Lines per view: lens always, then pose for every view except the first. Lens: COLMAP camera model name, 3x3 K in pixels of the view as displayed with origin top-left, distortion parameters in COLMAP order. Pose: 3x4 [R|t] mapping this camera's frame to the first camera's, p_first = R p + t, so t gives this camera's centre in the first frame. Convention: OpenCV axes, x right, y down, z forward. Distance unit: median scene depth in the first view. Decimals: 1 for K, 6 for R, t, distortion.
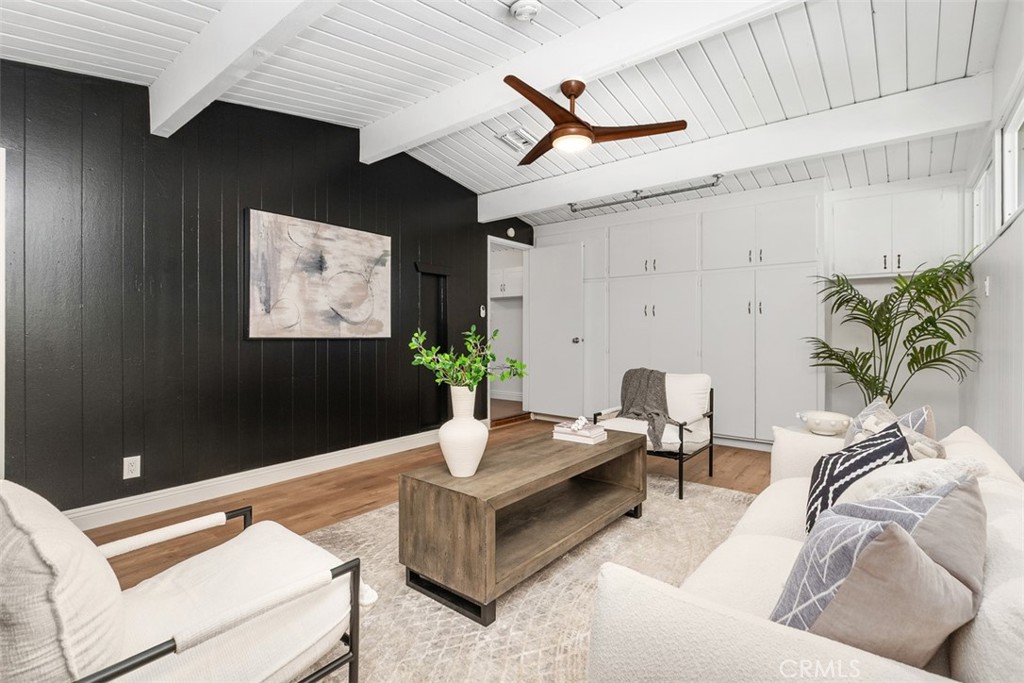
lens RADIAL K [[474.6, 0, 512.0], [0, 474.6, 341.5], [0, 0, 1]] dist [-0.008963, 0.000141]
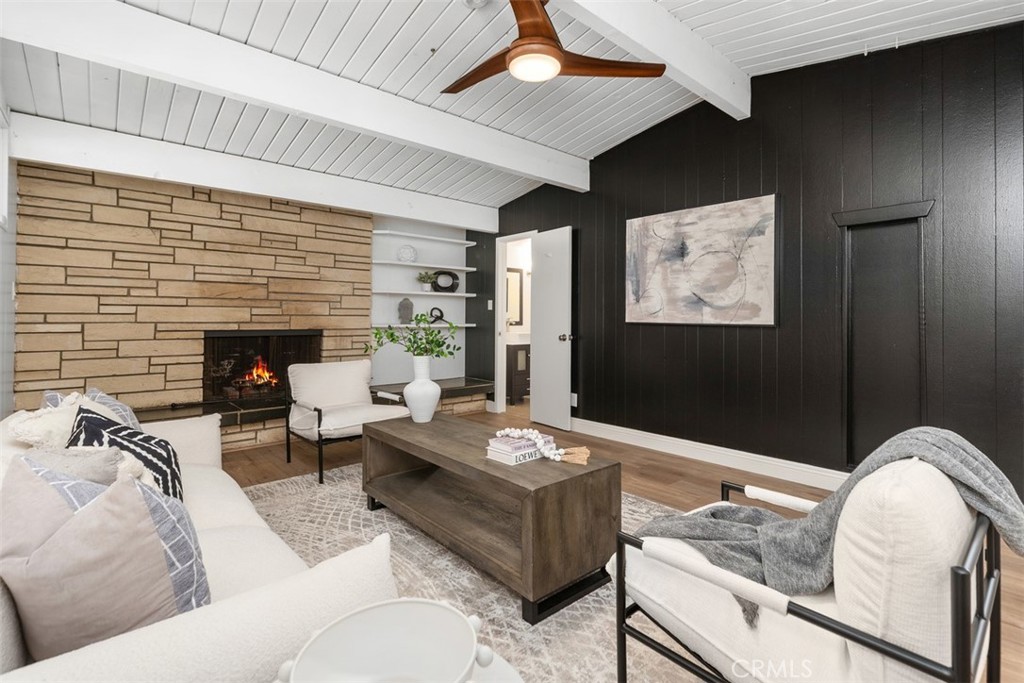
lens RADIAL K [[480.1, 0, 504.8], [0, 480.1, 313.7], [0, 0, 1]] dist [0.009408, 0.000048]
pose [[-0.178800, -0.009073, -0.983844, 0.672952], [-0.018965, 0.999803, -0.005774, -0.015722], [0.983703, 0.017626, -0.178937, 0.811664]]
